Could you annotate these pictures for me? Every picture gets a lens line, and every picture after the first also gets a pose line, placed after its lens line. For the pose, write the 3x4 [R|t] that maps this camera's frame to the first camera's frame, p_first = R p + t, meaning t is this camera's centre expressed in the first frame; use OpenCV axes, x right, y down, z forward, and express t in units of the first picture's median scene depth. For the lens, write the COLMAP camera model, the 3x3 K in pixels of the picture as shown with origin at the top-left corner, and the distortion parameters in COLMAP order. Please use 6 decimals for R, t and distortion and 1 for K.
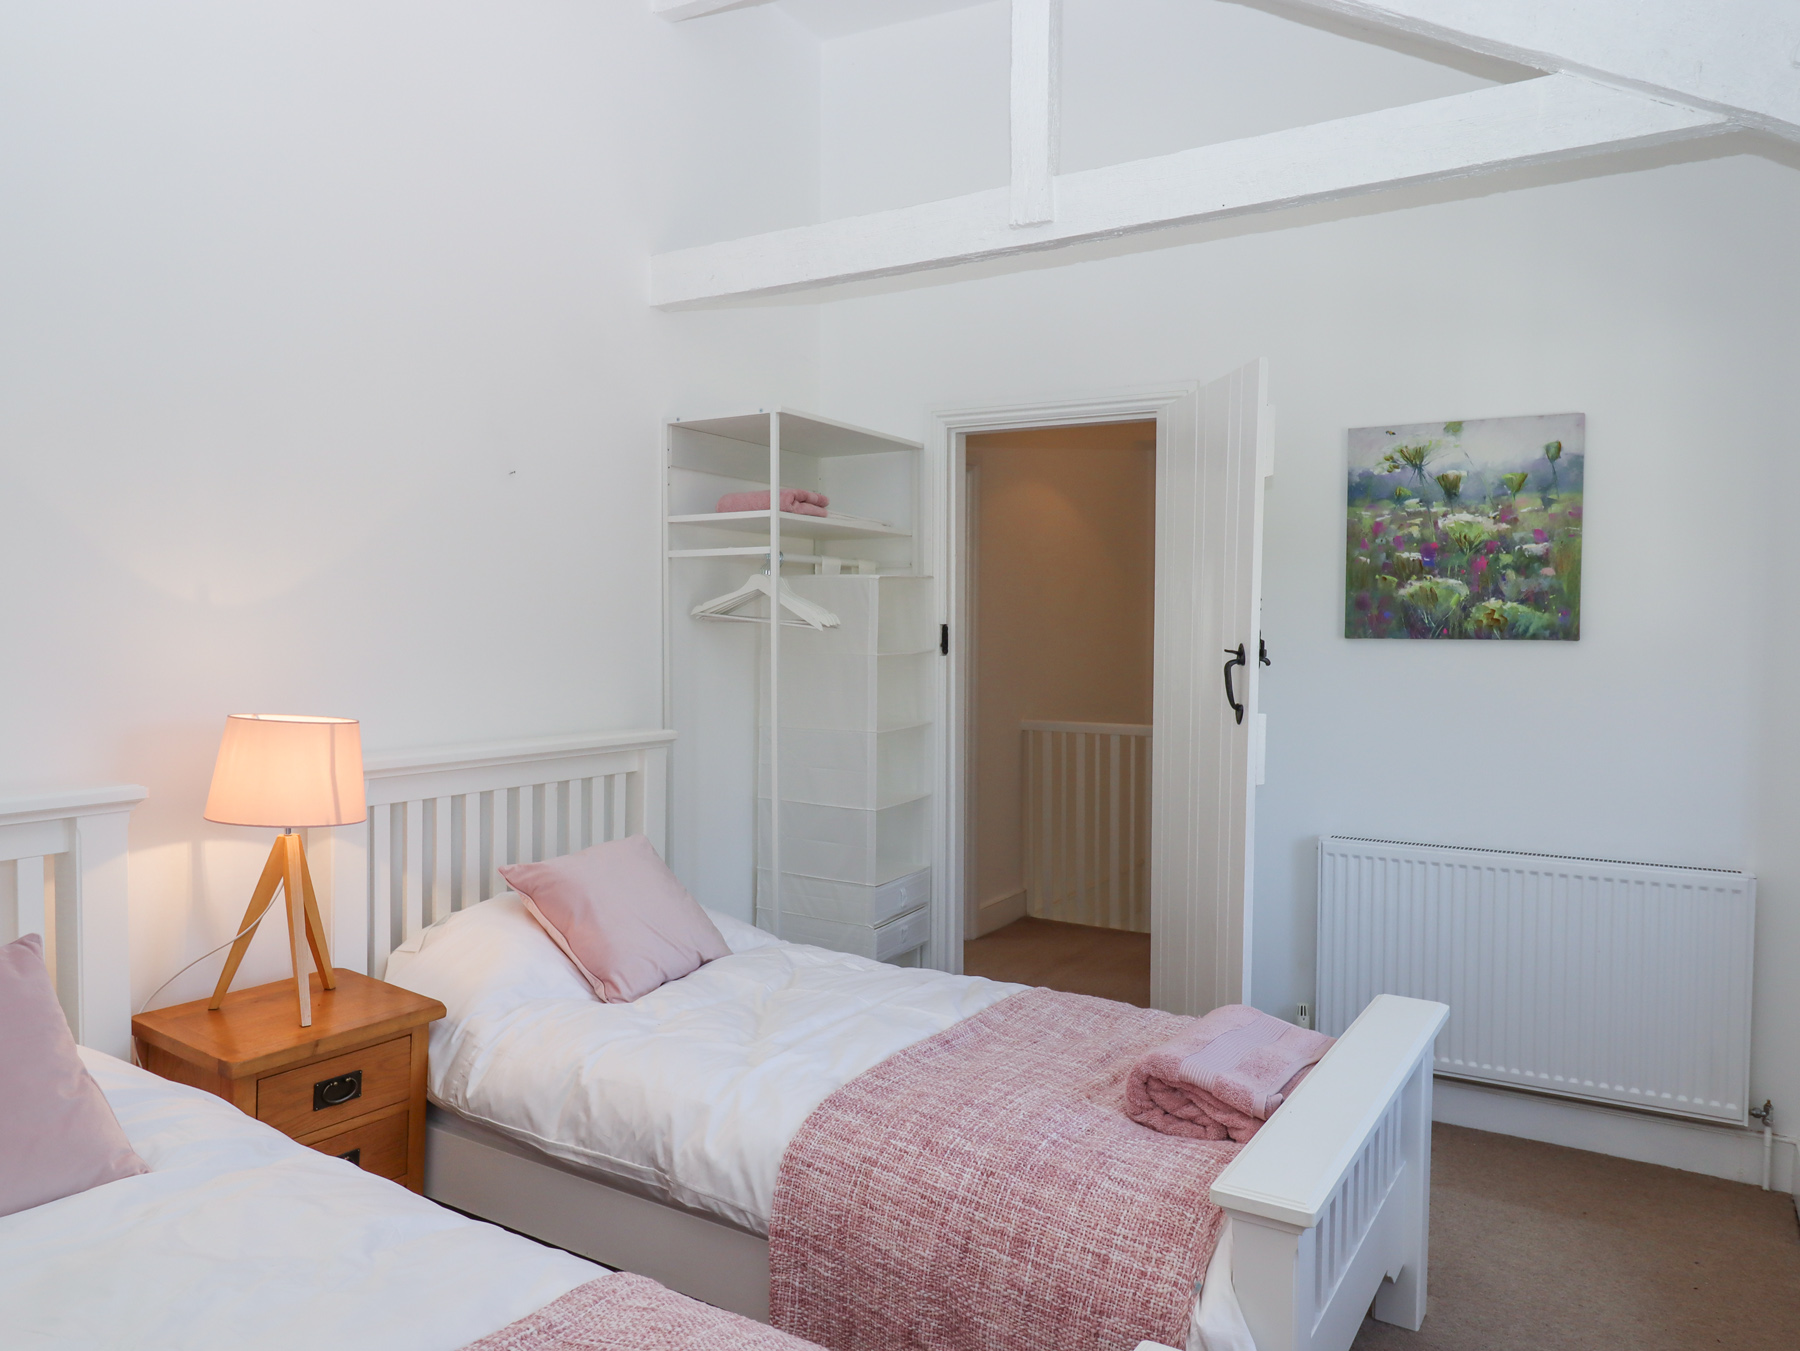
lens RADIAL K [[1257.1, 0, 940.2], [0, 1257.1, 676.7], [0, 0, 1]] dist [0.012717, -0.001274]
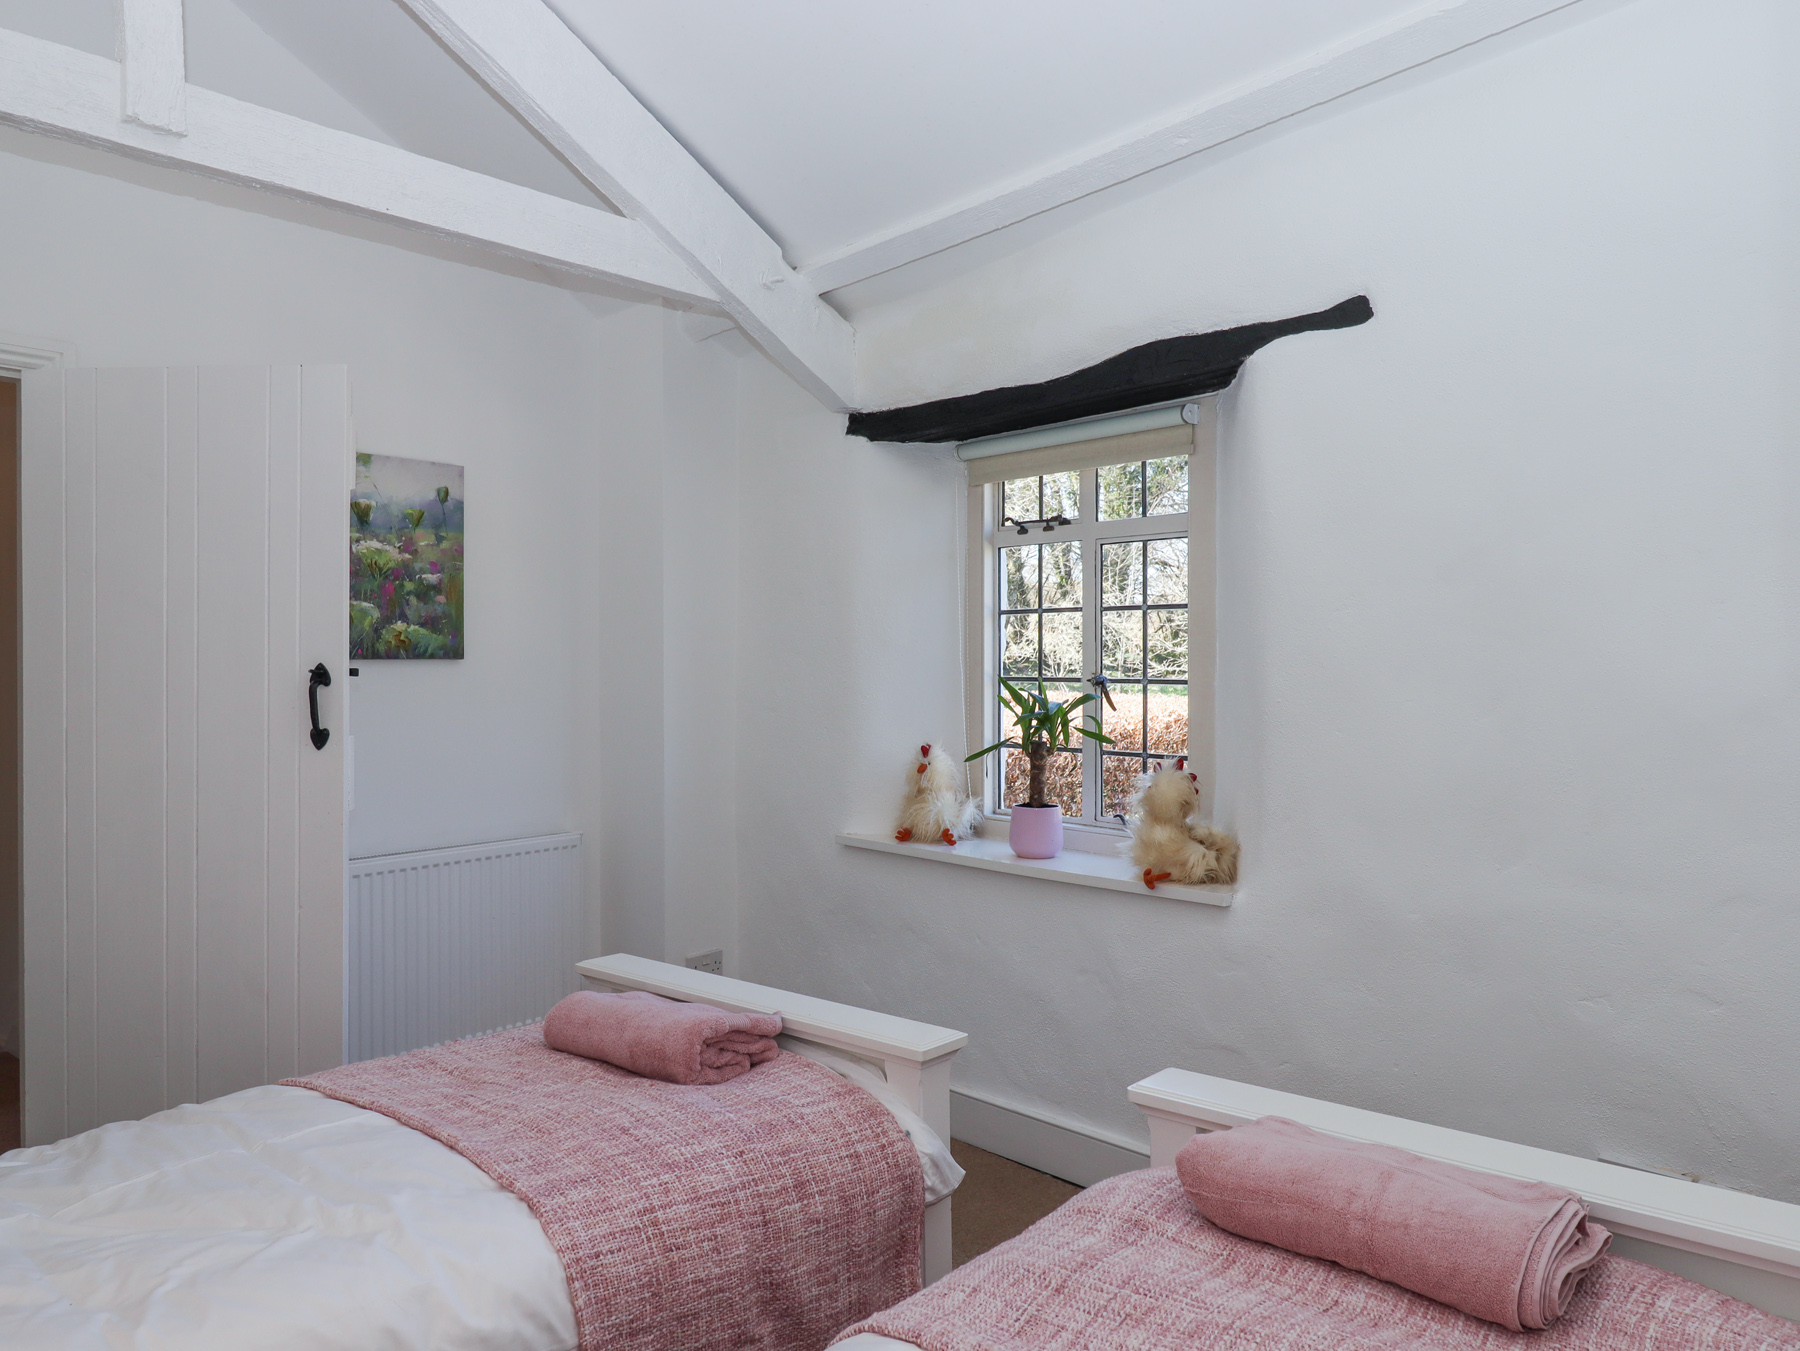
lens RADIAL K [[1257.1, 0, 887.6], [0, 1257.1, 679.8], [0, 0, 1]] dist [0.012717, -0.001274]
pose [[0.197849, -0.023167, 0.979959, -0.558488], [0.048893, 0.998710, 0.013739, -0.006094], [-0.979012, 0.045195, 0.198726, 0.378562]]
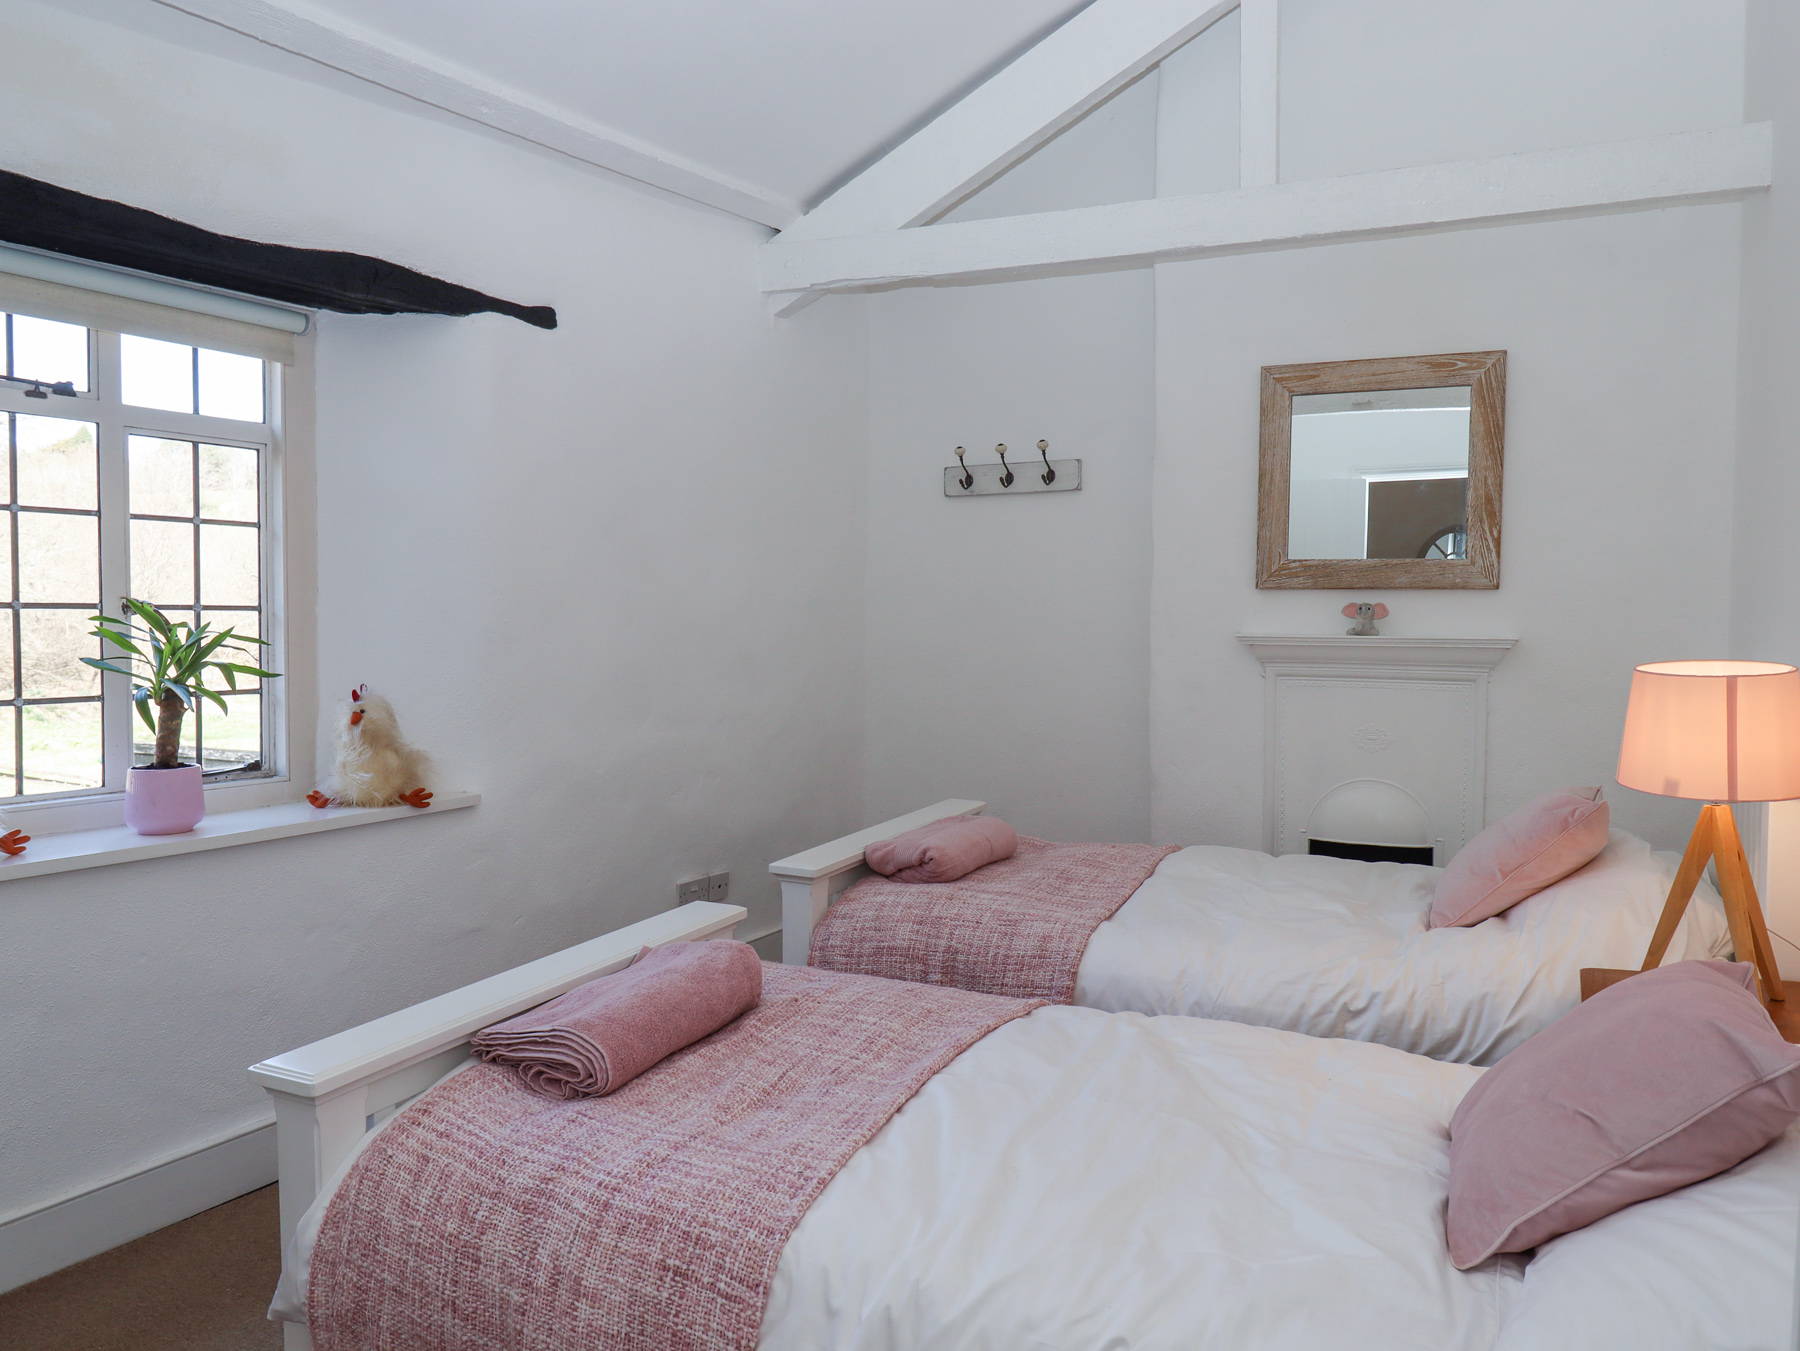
lens RADIAL K [[1257.1, 0, 899.9], [0, 1257.1, 658.4], [0, 0, 1]] dist [0.012717, -0.001274]
pose [[-0.996330, 0.002886, -0.085546, 0.041401], [-0.003648, 0.997091, 0.076129, -0.013233], [0.085516, 0.076162, -0.993421, 1.247002]]
